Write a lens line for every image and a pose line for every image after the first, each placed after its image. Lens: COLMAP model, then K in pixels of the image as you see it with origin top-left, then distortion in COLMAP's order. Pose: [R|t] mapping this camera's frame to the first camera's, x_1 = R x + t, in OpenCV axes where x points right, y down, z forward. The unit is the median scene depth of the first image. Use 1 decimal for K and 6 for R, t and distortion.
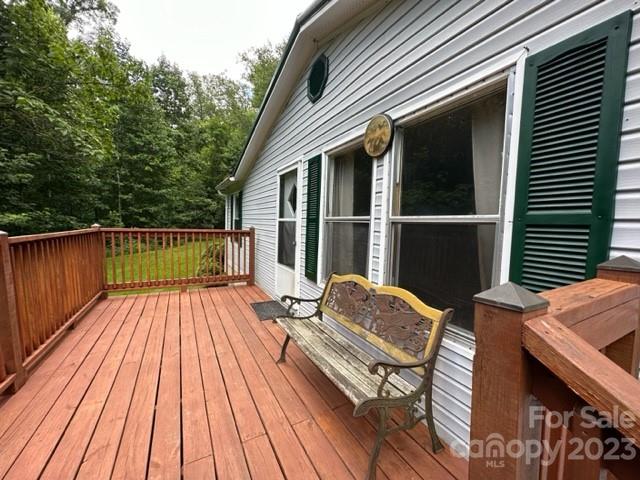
lens RADIAL K [[255.6, 0, 320.0], [0, 255.6, 240.0], [0, 0, 1]] dist [-0.002629, -0.000043]
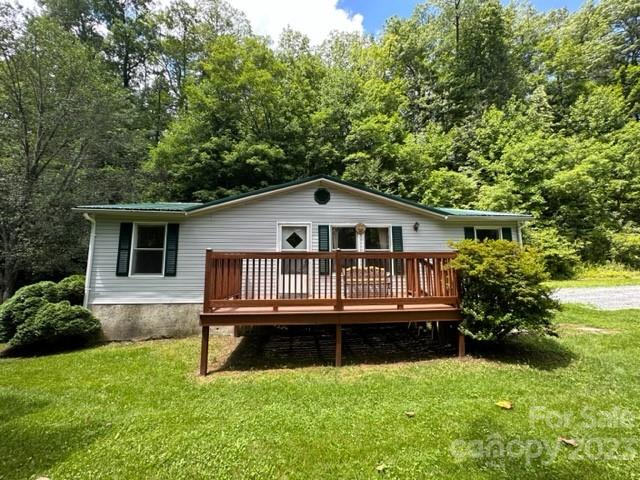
lens RADIAL K [[255.6, 0, 320.0], [0, 255.6, 240.0], [0, 0, 1]] dist [-0.002629, -0.000043]
pose [[0.399125, 0.077243, 0.913637, -2.427948], [0.074602, 0.990406, -0.116323, 0.112569], [-0.913857, 0.114586, 0.389533, 0.068038]]
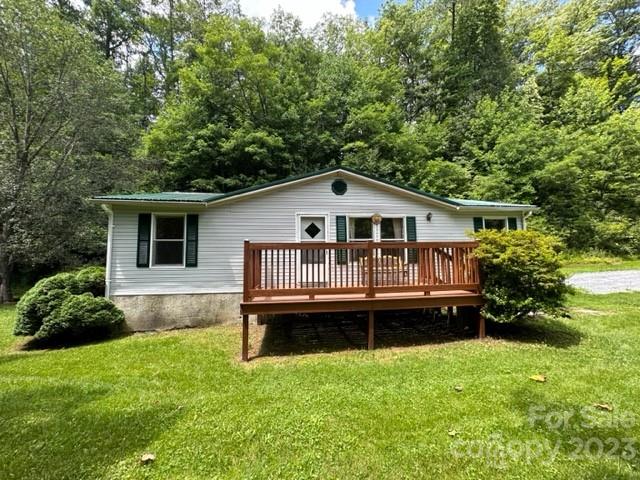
lens RADIAL K [[255.6, 0, 320.0], [0, 255.6, 240.0], [0, 0, 1]] dist [-0.002629, -0.000043]
pose [[0.358174, 0.035383, 0.932984, -2.601464], [0.083326, 0.994083, -0.069690, 0.081484], [-0.929929, 0.102703, 0.353107, 0.325502]]
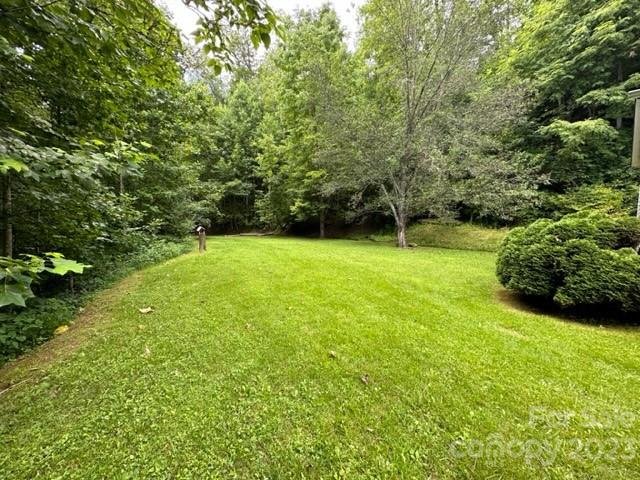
lens RADIAL K [[255.6, 0, 320.0], [0, 255.6, 240.0], [0, 0, 1]] dist [-0.002629, -0.000043]
pose [[0.983001, -0.040298, 0.179125, -3.100111], [0.037738, 0.999131, 0.017678, 0.082374], [-0.179682, -0.010618, 0.983668, 1.966395]]
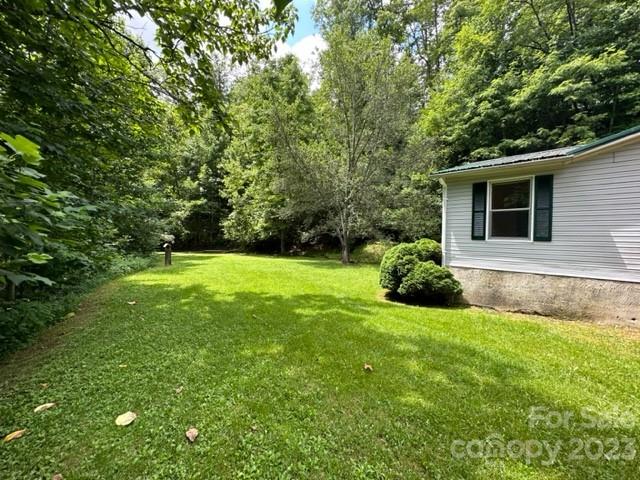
lens RADIAL K [[255.6, 0, 320.0], [0, 255.6, 240.0], [0, 0, 1]] dist [-0.002629, -0.000043]
pose [[0.954031, -0.010545, 0.299523, -2.980805], [0.026122, 0.998503, -0.048050, 0.104364], [-0.298568, 0.053665, 0.952878, 1.000594]]
